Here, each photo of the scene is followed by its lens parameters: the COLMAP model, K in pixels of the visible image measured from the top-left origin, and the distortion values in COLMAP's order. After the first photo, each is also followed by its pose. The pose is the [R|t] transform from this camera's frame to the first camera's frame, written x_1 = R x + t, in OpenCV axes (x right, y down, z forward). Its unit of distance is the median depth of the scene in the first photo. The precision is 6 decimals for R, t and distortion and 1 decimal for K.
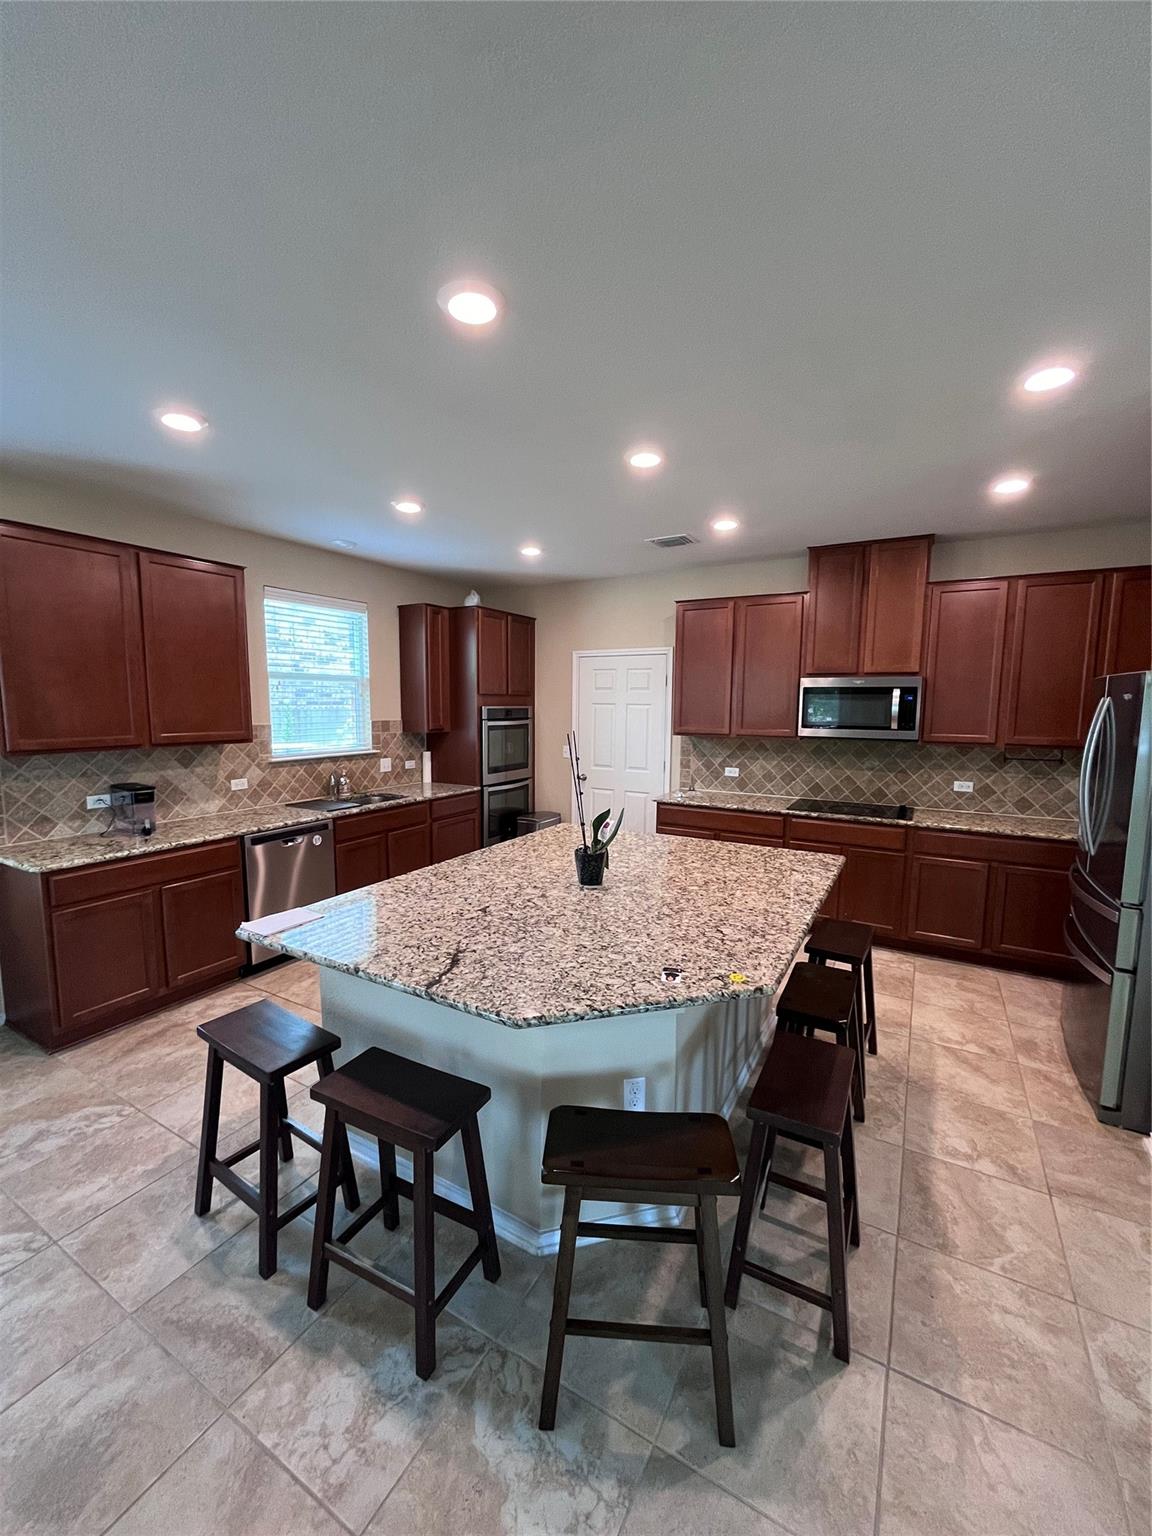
lens RADIAL K [[618.7, 0, 576.0], [0, 618.7, 768.0], [0, 0, 1]] dist [-0.002907, -0.000317]
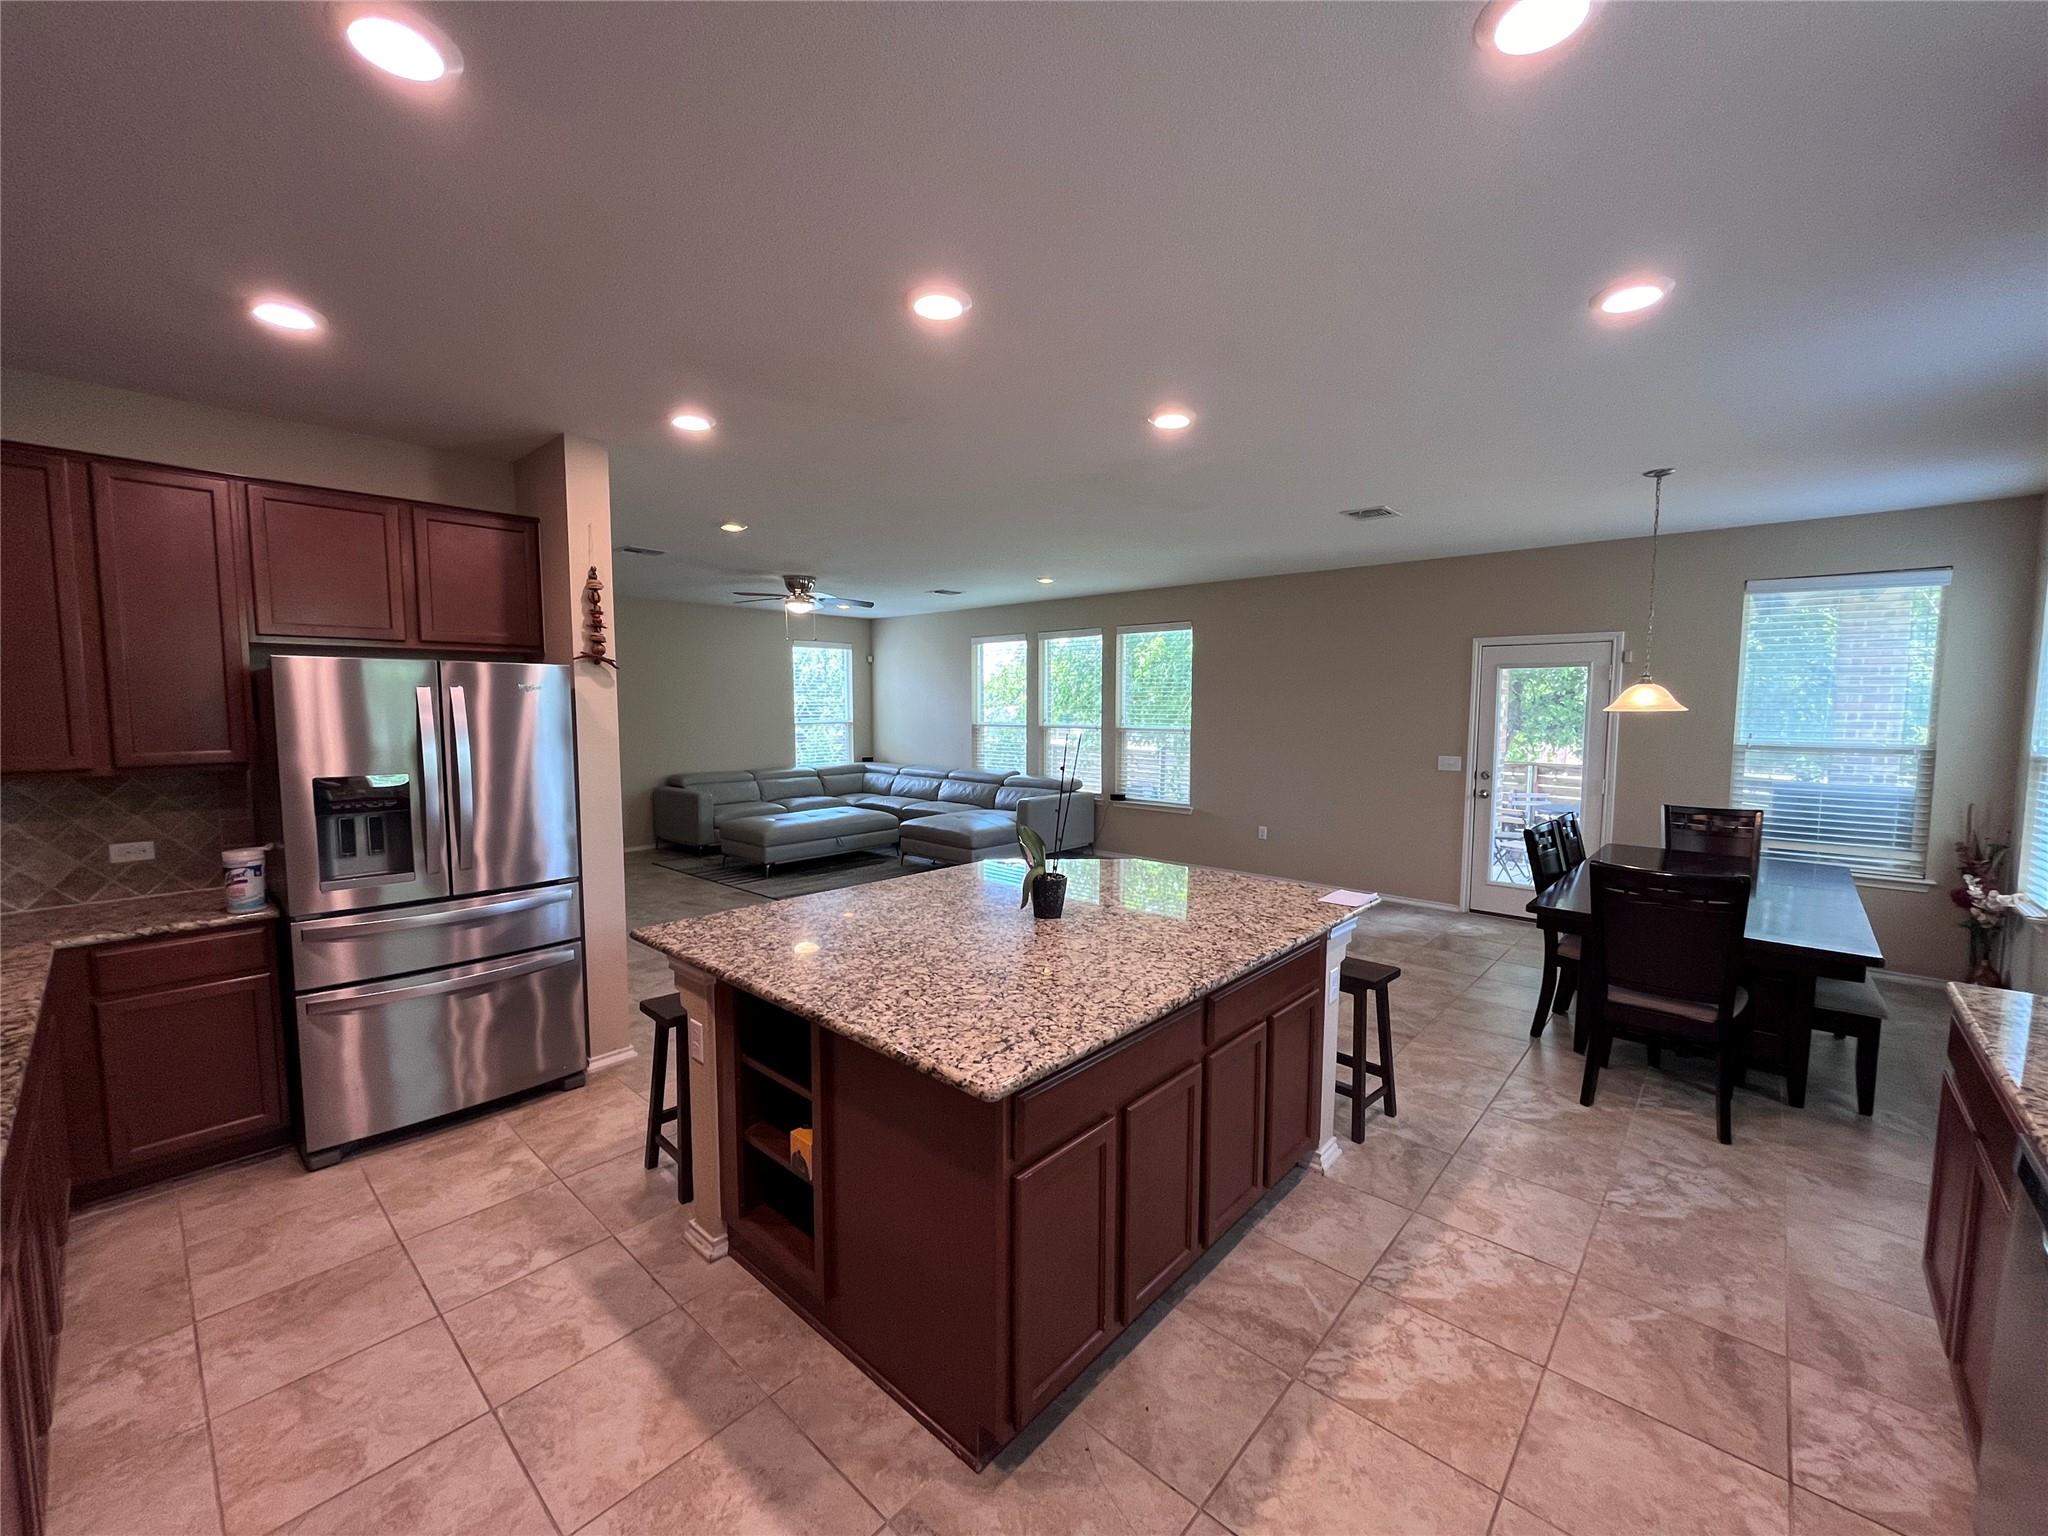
lens RADIAL K [[824.9, 0, 1026.8], [0, 824.9, 765.2], [0, 0, 1]] dist [-0.002907, -0.000317]
pose [[-0.977207, -0.026055, 0.210682, -0.108685], [0.013569, 0.982745, 0.184469, -0.132149], [-0.211853, 0.183123, -0.959992, 1.247894]]
